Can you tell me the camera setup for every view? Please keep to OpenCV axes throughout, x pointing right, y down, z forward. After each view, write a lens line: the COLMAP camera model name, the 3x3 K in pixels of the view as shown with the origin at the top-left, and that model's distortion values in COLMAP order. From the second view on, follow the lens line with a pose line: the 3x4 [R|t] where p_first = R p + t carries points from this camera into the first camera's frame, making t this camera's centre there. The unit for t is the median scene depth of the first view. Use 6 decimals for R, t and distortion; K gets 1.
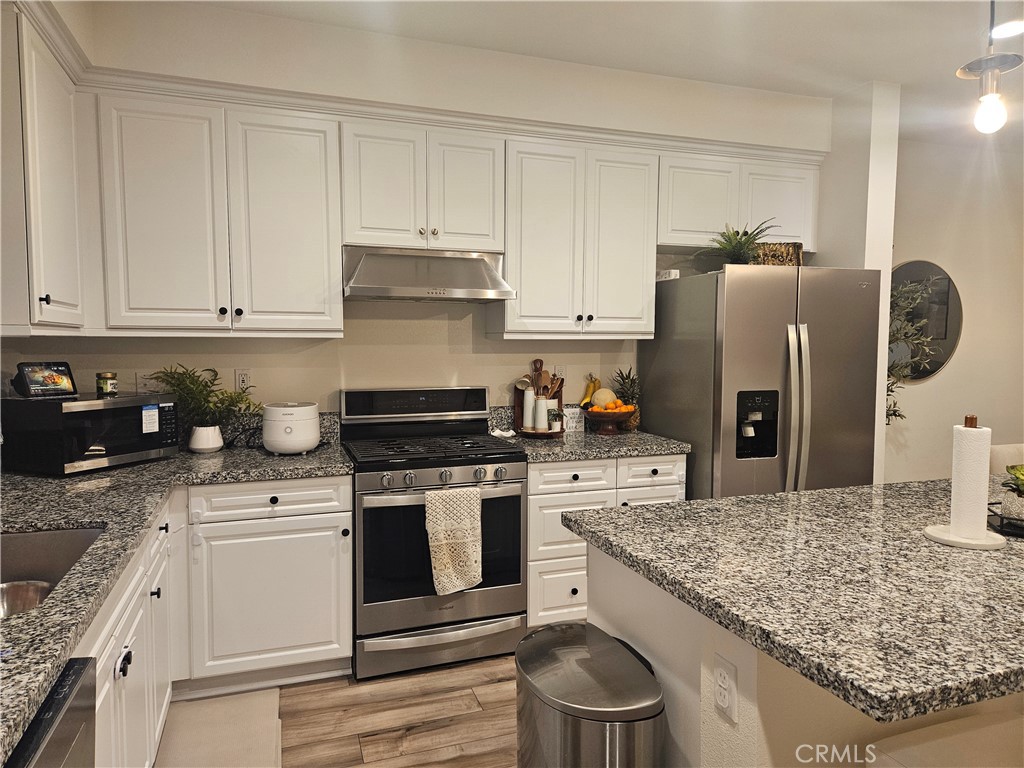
lens RADIAL K [[681.3, 0, 513.0], [0, 681.3, 390.9], [0, 0, 1]] dist [0.079475, -0.070387]
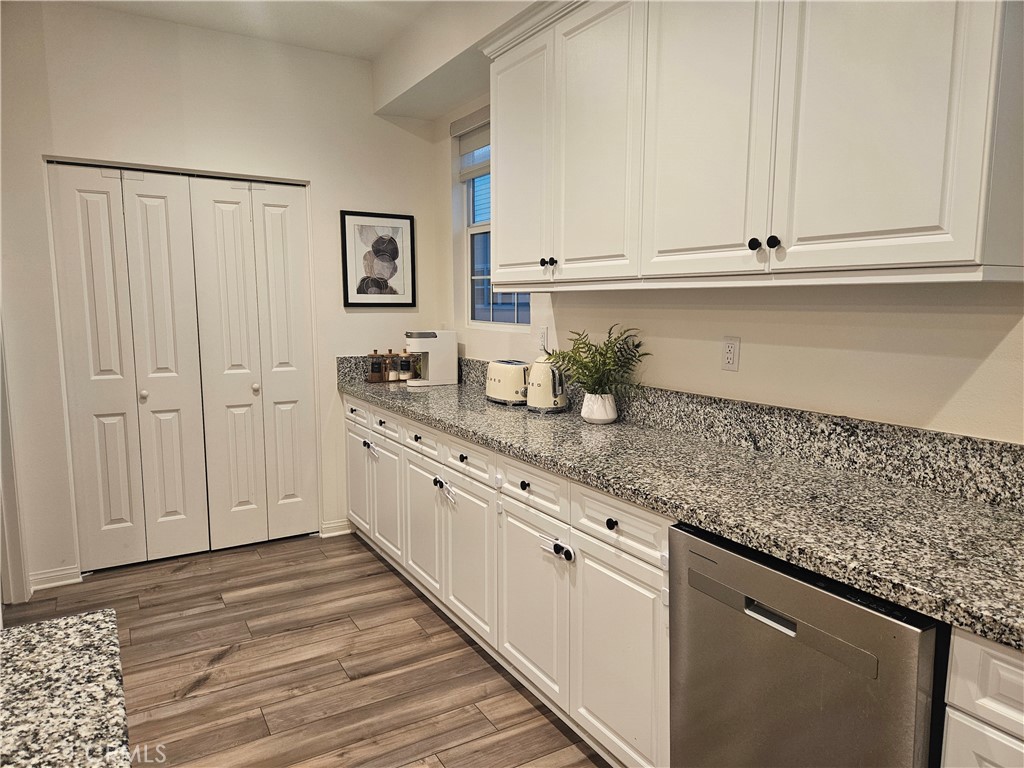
lens RADIAL K [[681.3, 0, 517.4], [0, 681.3, 389.8], [0, 0, 1]] dist [0.079475, -0.070387]
pose [[-0.979500, 0.022207, -0.200216, 0.043169], [-0.018789, 0.979501, 0.200563, -0.045925], [0.200566, 0.200214, -0.959004, 0.762588]]
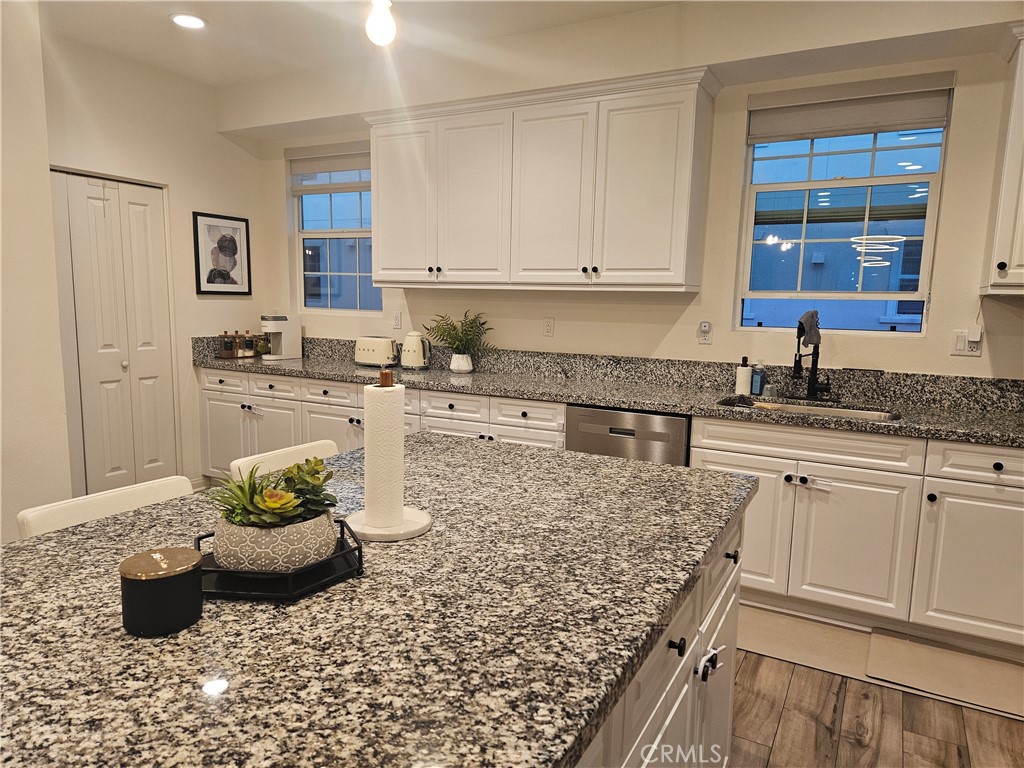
lens RADIAL K [[681.3, 0, 514.8], [0, 681.3, 394.8], [0, 0, 1]] dist [0.079475, -0.070387]
pose [[-0.739992, 0.075607, -0.668352, 0.681316], [-0.073129, 0.978728, 0.191686, -0.061113], [0.668628, 0.190722, -0.718722, 1.055740]]
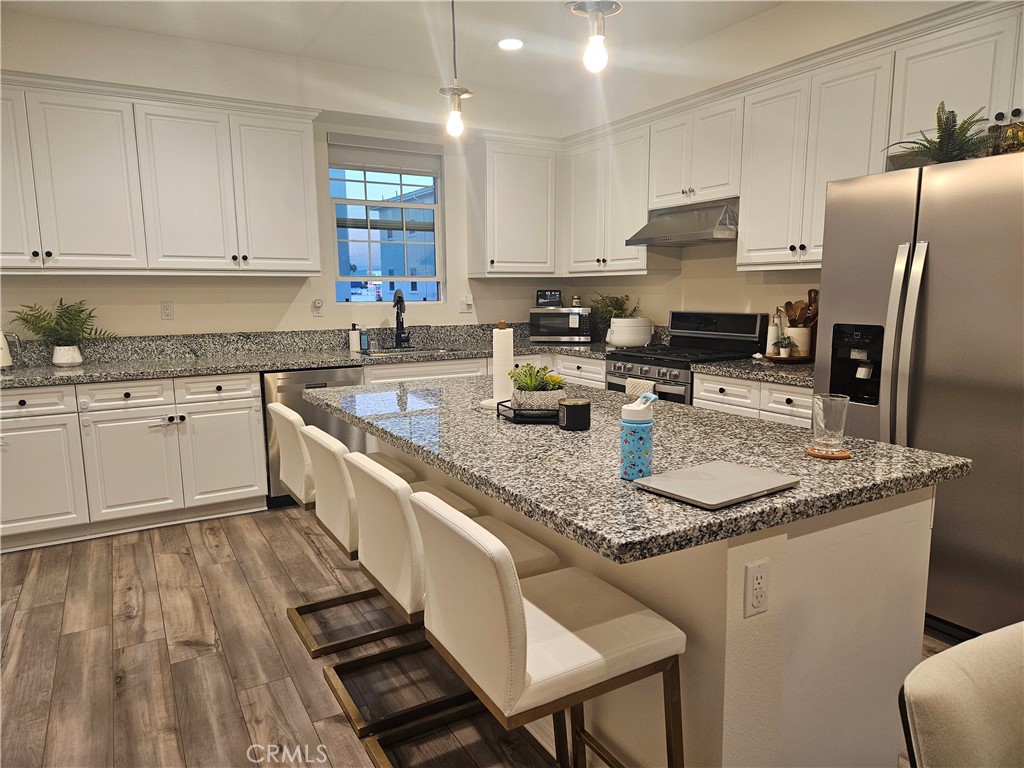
lens RADIAL K [[681.3, 0, 510.2], [0, 681.3, 393.8], [0, 0, 1]] dist [0.079475, -0.070387]
pose [[0.185252, 0.147084, -0.971621, 1.323470], [-0.064295, 0.988431, 0.137370, -0.006447], [0.980585, 0.037022, 0.192566, 0.476963]]
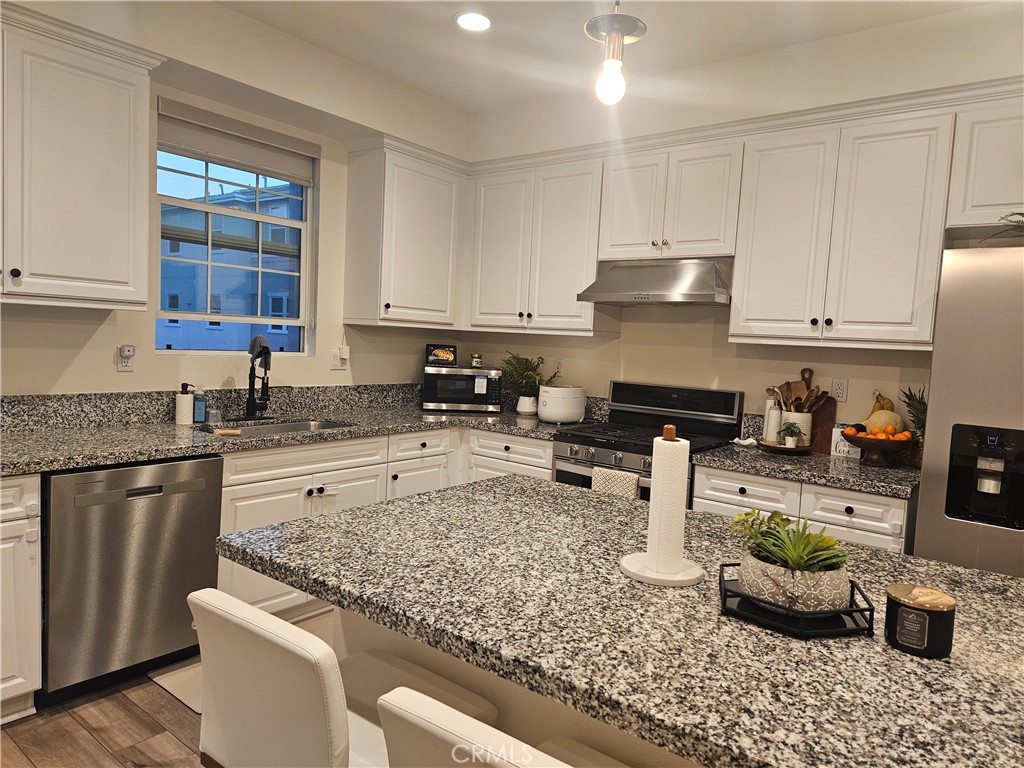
lens RADIAL K [[681.3, 0, 517.3], [0, 681.3, 386.6], [0, 0, 1]] dist [0.079475, -0.070387]
pose [[0.538558, 0.085616, -0.838228, 0.798623], [-0.111816, 0.993288, 0.029613, -0.009643], [0.835136, 0.077779, 0.544516, 0.247565]]
